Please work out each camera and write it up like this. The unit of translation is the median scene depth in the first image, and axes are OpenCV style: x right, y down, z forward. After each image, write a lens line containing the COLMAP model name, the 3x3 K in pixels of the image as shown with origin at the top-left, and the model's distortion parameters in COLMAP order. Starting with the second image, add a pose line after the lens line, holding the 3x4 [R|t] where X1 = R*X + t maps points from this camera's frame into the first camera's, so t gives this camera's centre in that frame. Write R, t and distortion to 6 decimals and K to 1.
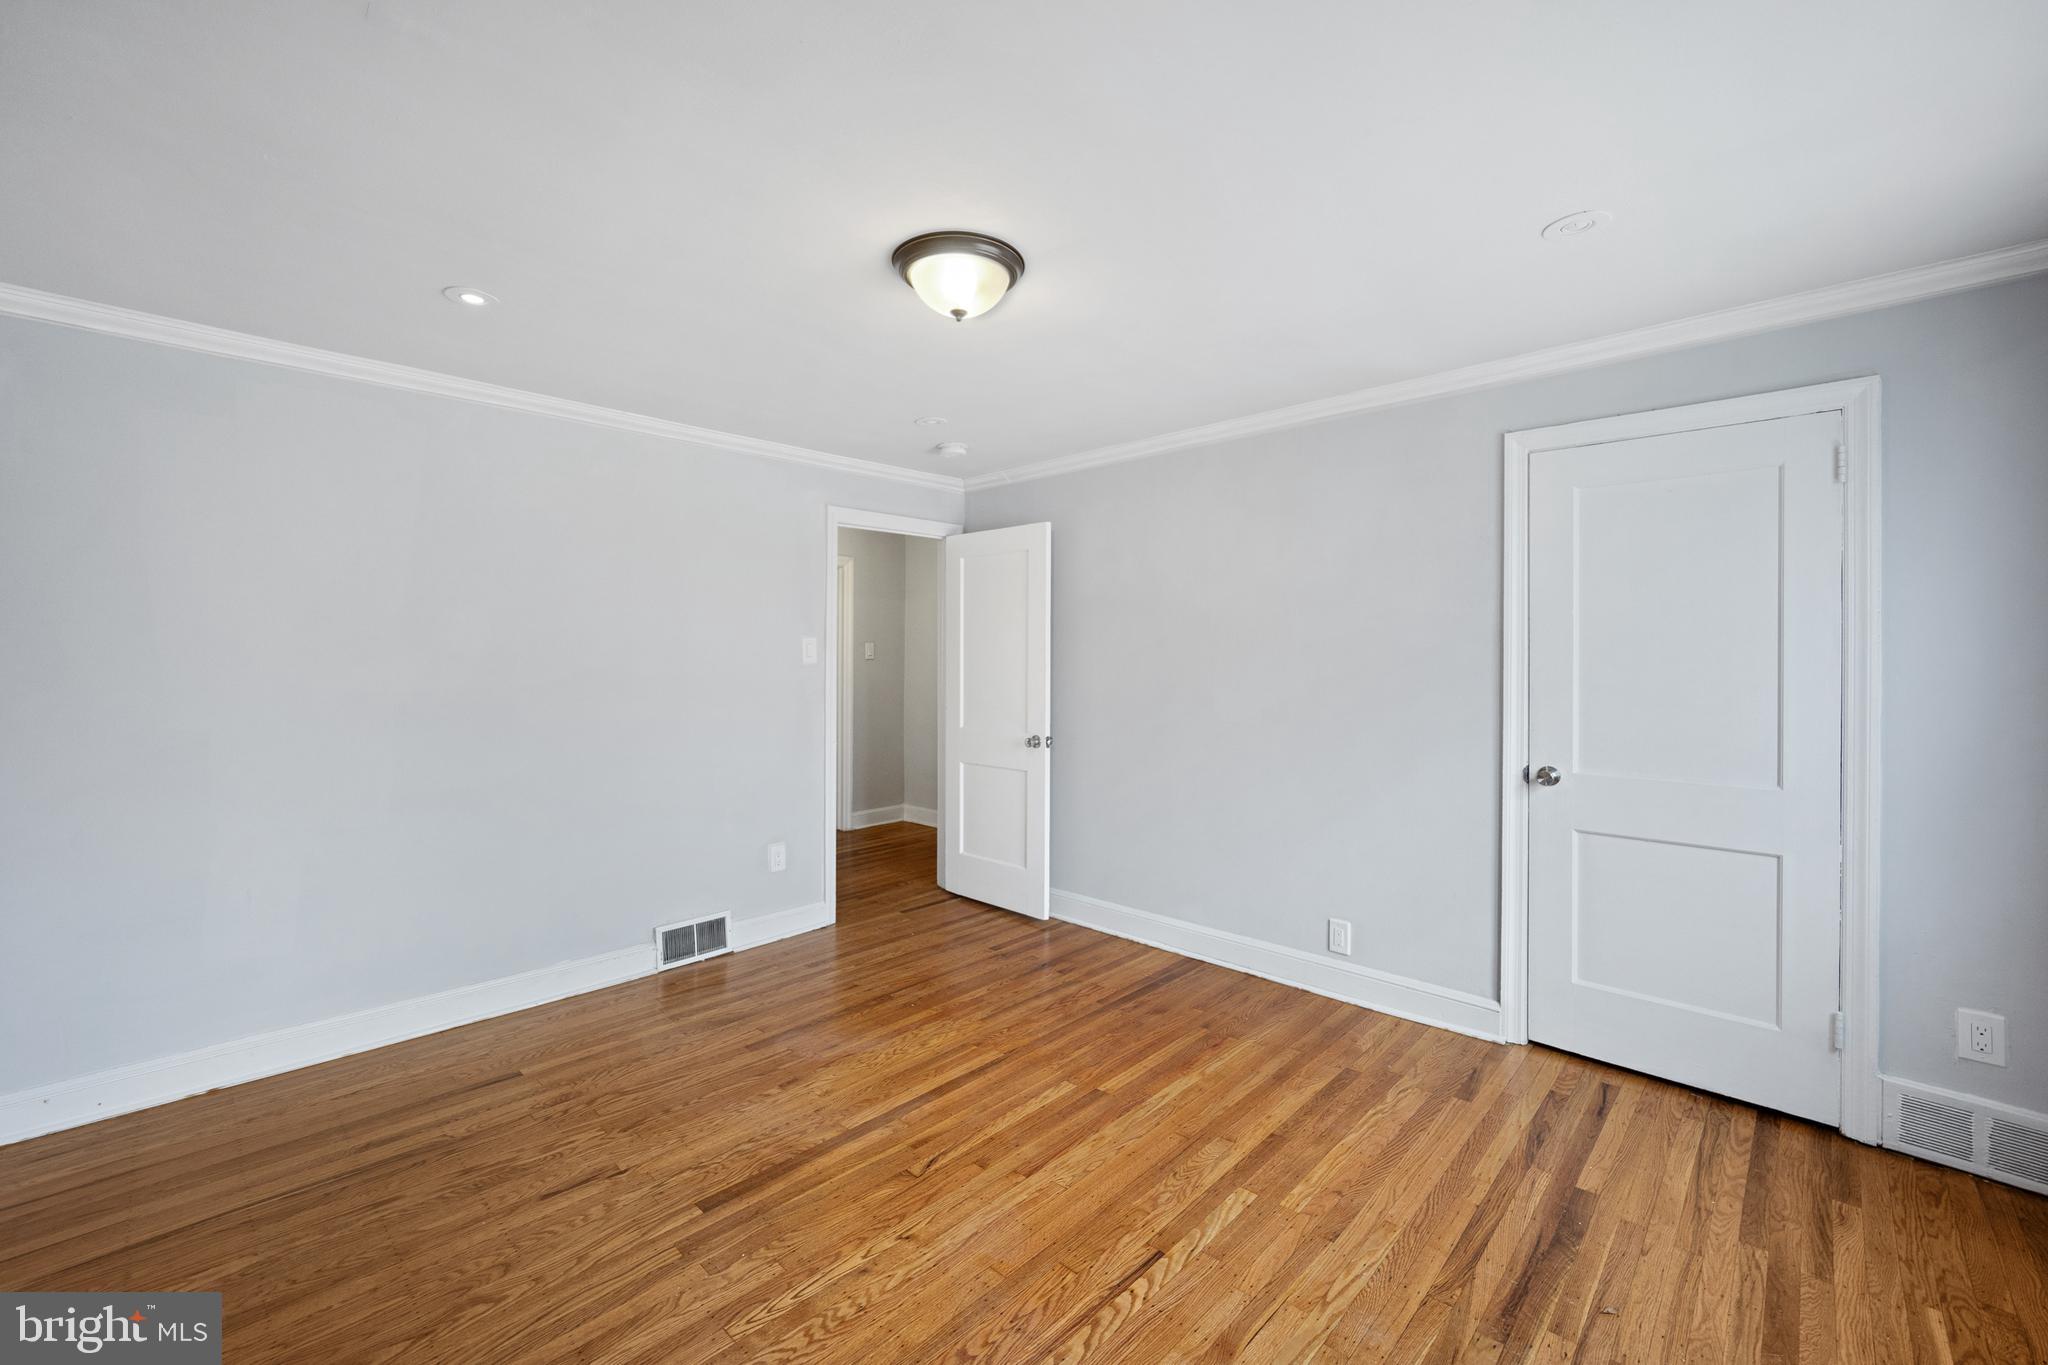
lens RADIAL K [[837.3, 0, 1022.2], [0, 837.3, 674.1], [0, 0, 1]] dist [-0.003017, 0.000104]
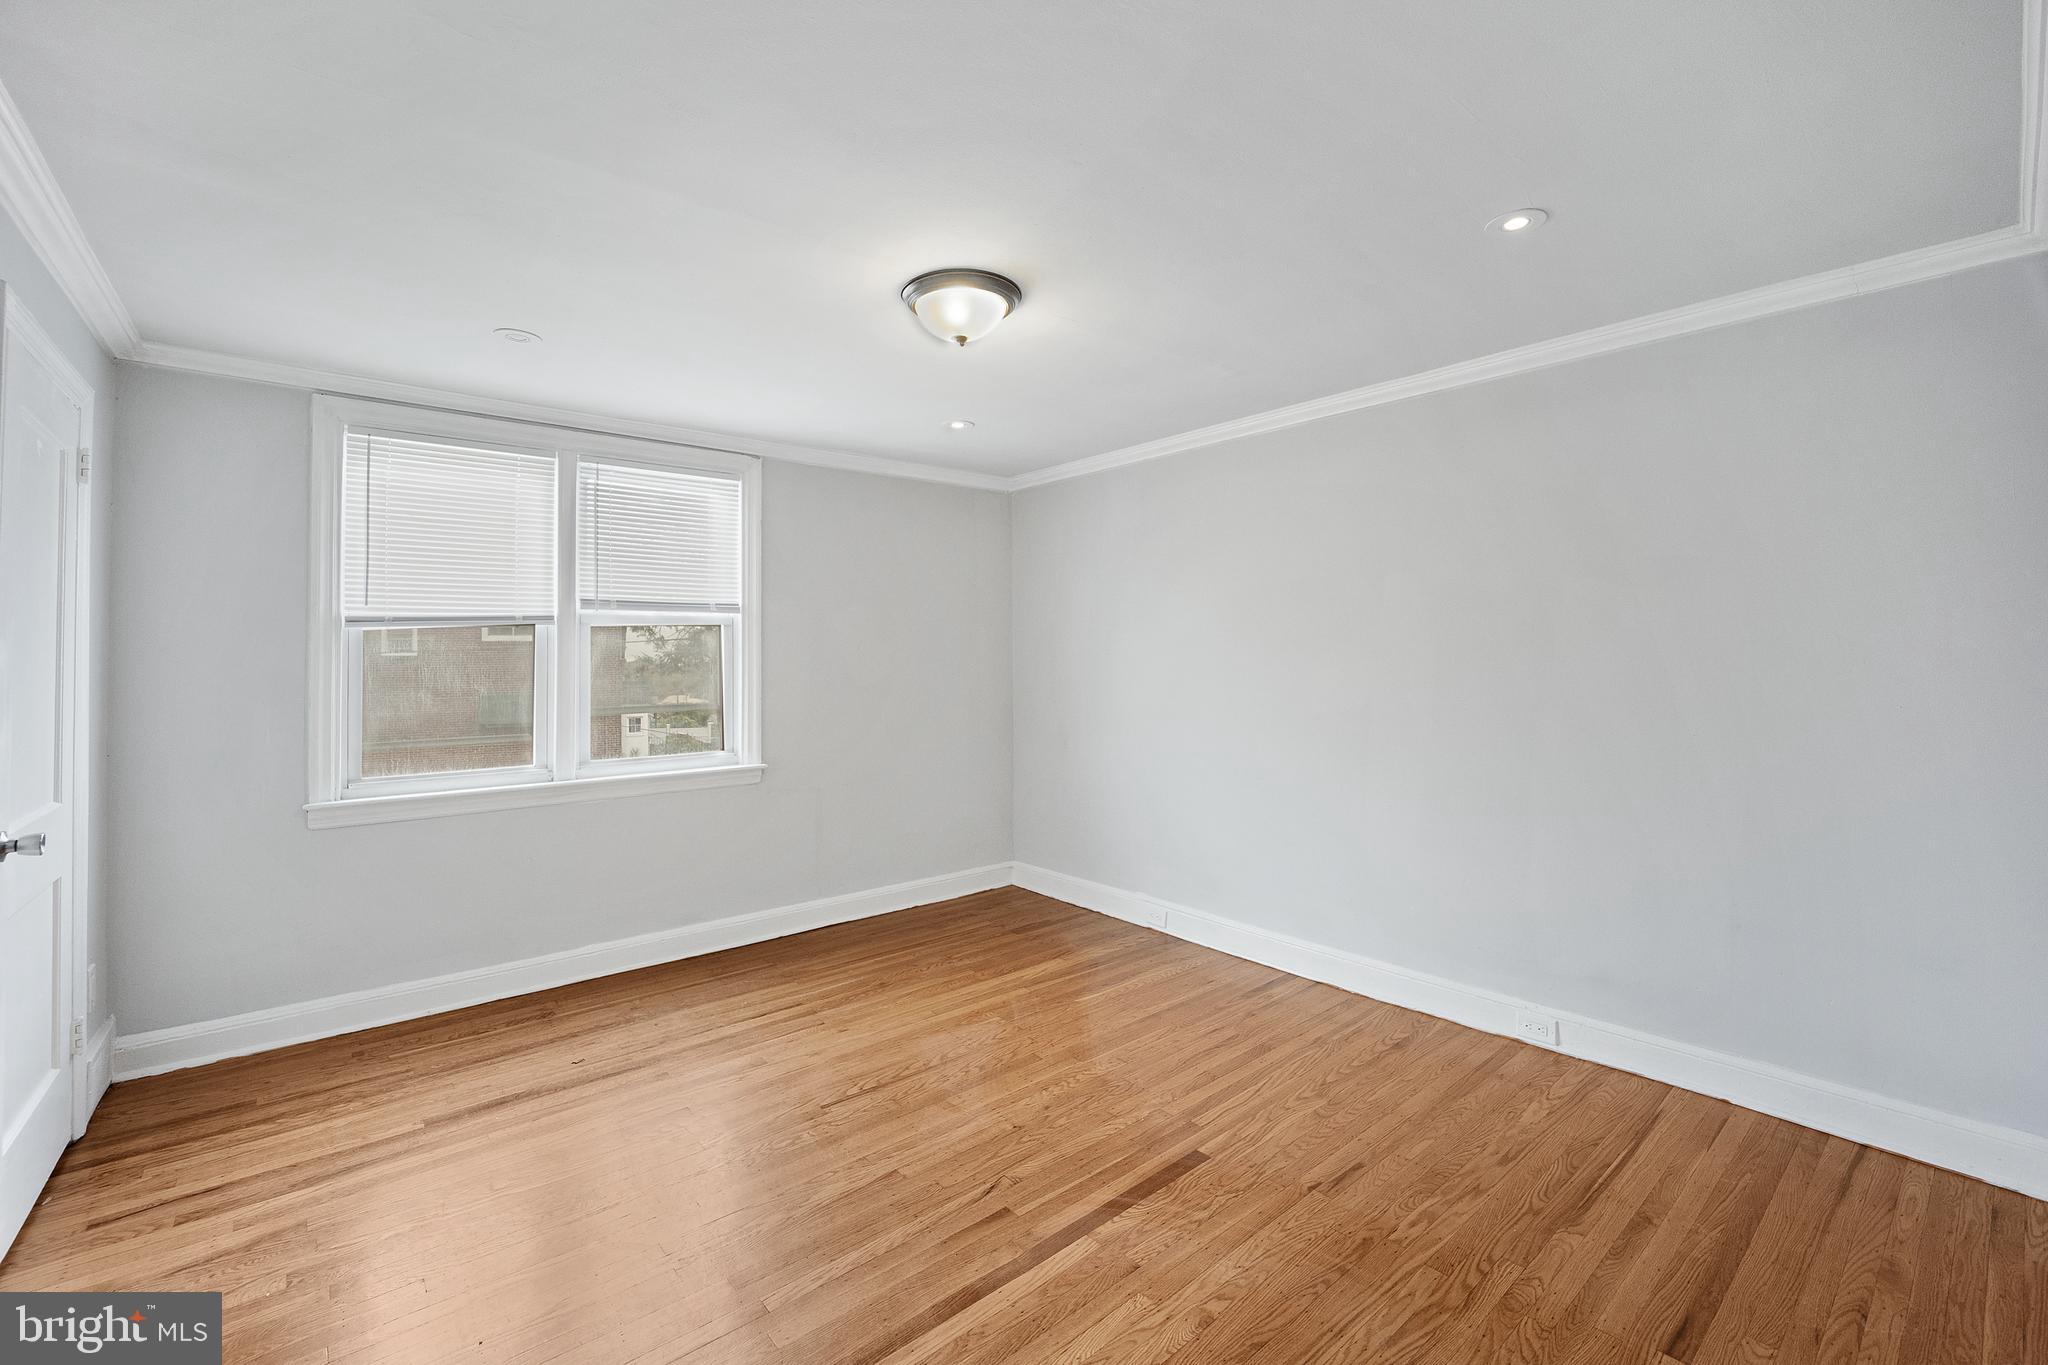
lens RADIAL K [[837.3, 0, 1022.2], [0, 837.3, 674.1], [0, 0, 1]] dist [-0.003017, 0.000104]
pose [[-0.992238, 0.004019, 0.124285, -0.265474], [0.007456, 0.999602, 0.027204, -0.018192], [-0.124126, 0.027920, -0.991874, 1.918151]]
